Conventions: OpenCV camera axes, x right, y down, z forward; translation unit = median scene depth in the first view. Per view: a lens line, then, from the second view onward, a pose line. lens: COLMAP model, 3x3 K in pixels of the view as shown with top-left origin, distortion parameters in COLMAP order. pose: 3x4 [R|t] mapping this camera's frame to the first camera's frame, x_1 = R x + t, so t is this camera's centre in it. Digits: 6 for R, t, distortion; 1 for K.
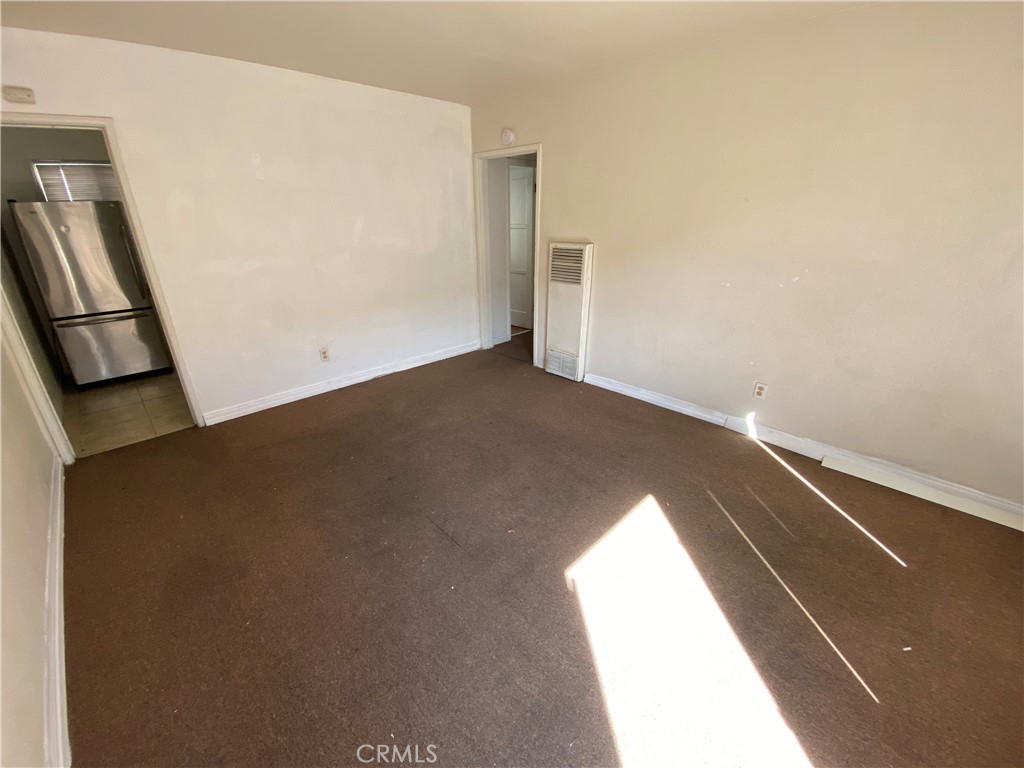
lens RADIAL K [[411.4, 0, 509.6], [0, 411.4, 385.0], [0, 0, 1]] dist [0.010502, -0.016894]
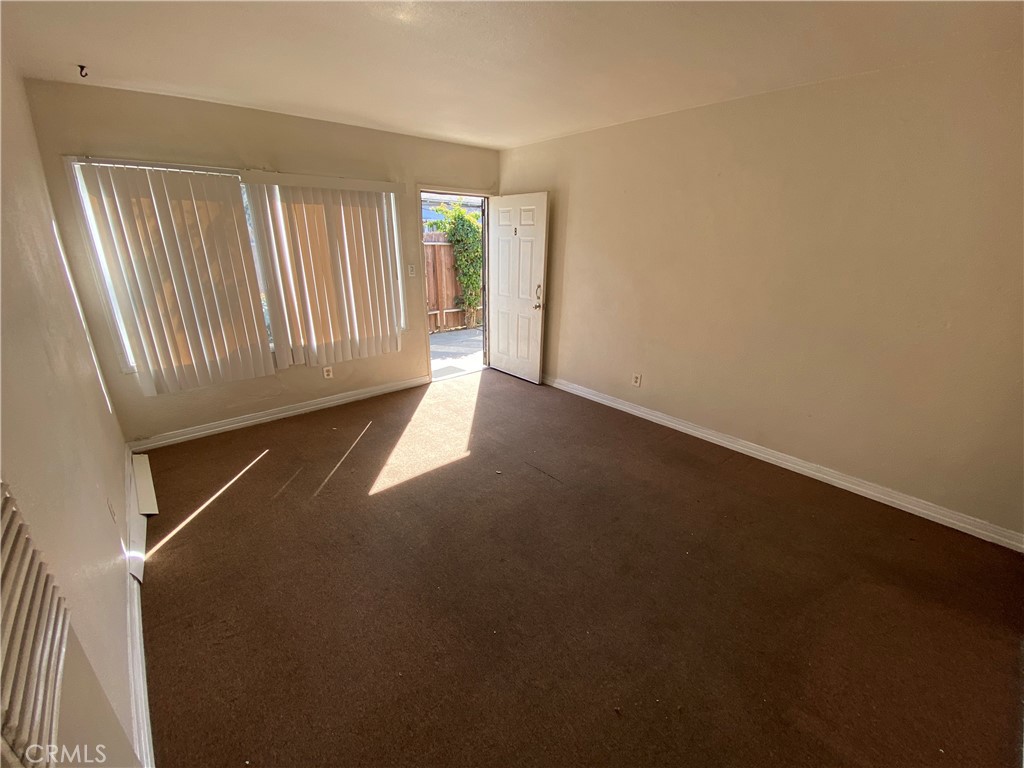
lens RADIAL K [[411.4, 0, 509.6], [0, 411.4, 385.0], [0, 0, 1]] dist [0.010502, -0.016894]
pose [[-0.998110, -0.017401, 0.058943, -0.077192], [0.025959, 0.749960, 0.660974, -0.534989], [-0.055707, 0.661255, -0.748090, 1.255123]]
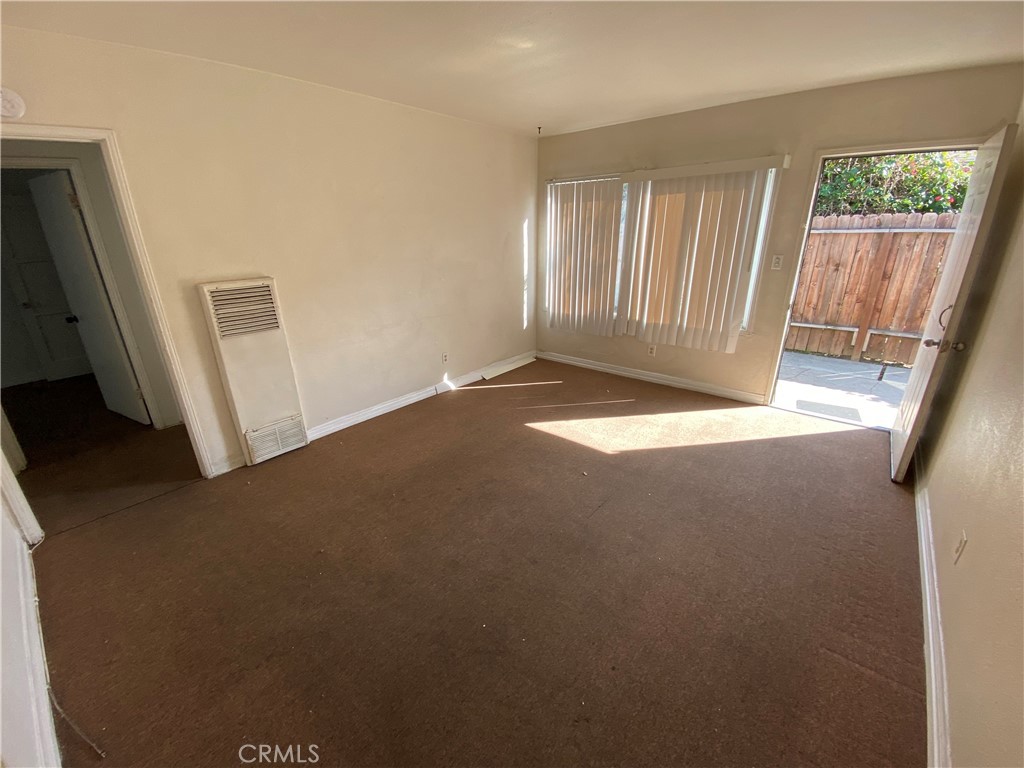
lens RADIAL K [[411.4, 0, 509.6], [0, 411.4, 385.0], [0, 0, 1]] dist [0.010502, -0.016894]
pose [[-0.097589, -0.333629, 0.937640, -0.758270], [0.390780, 0.853624, 0.344407, -0.296305], [-0.915296, 0.400022, 0.047071, 0.714108]]
